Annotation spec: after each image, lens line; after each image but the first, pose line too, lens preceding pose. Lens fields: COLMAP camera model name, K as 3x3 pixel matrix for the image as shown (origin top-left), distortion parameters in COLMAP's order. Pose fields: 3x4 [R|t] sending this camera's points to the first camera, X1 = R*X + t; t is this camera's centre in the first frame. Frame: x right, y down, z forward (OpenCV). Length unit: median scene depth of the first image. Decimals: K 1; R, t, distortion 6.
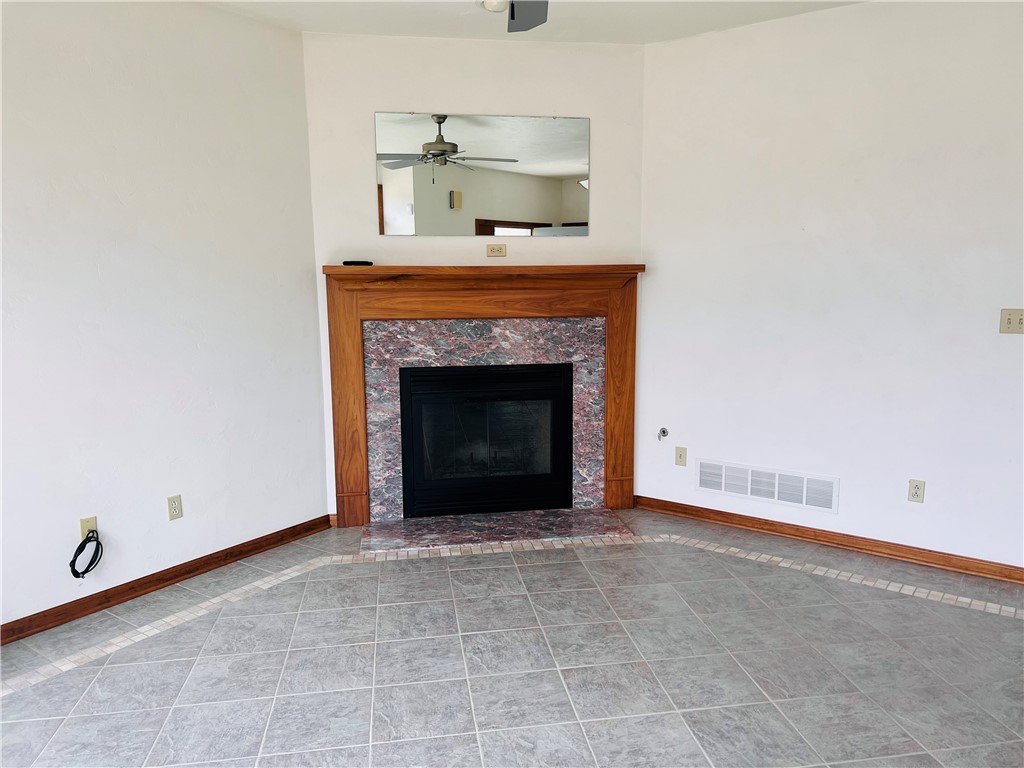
lens RADIAL K [[775.9, 0, 534.2], [0, 775.9, 373.5], [0, 0, 1]] dist [0.049284, -0.049689]
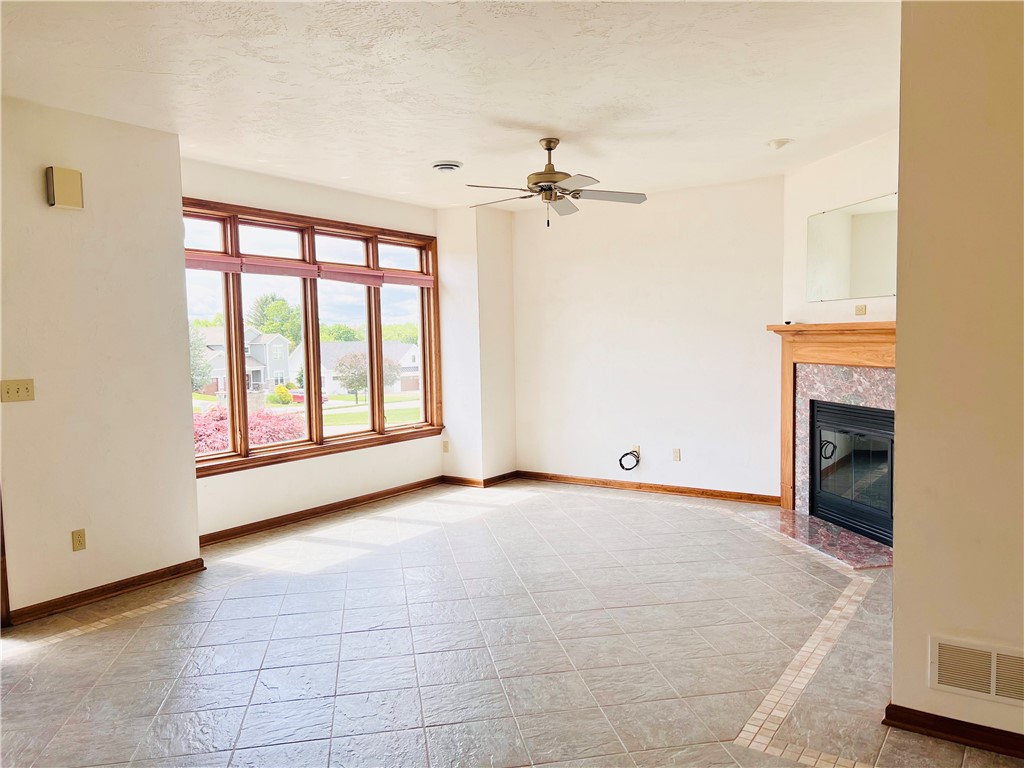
lens RADIAL K [[775.9, 0, 541.0], [0, 775.9, 365.6], [0, 0, 1]] dist [0.049284, -0.049689]
pose [[0.060641, 0.044225, -0.997179, 1.126530], [-0.125571, 0.991419, 0.036334, -0.054940], [0.990230, 0.123013, 0.065674, 0.442620]]
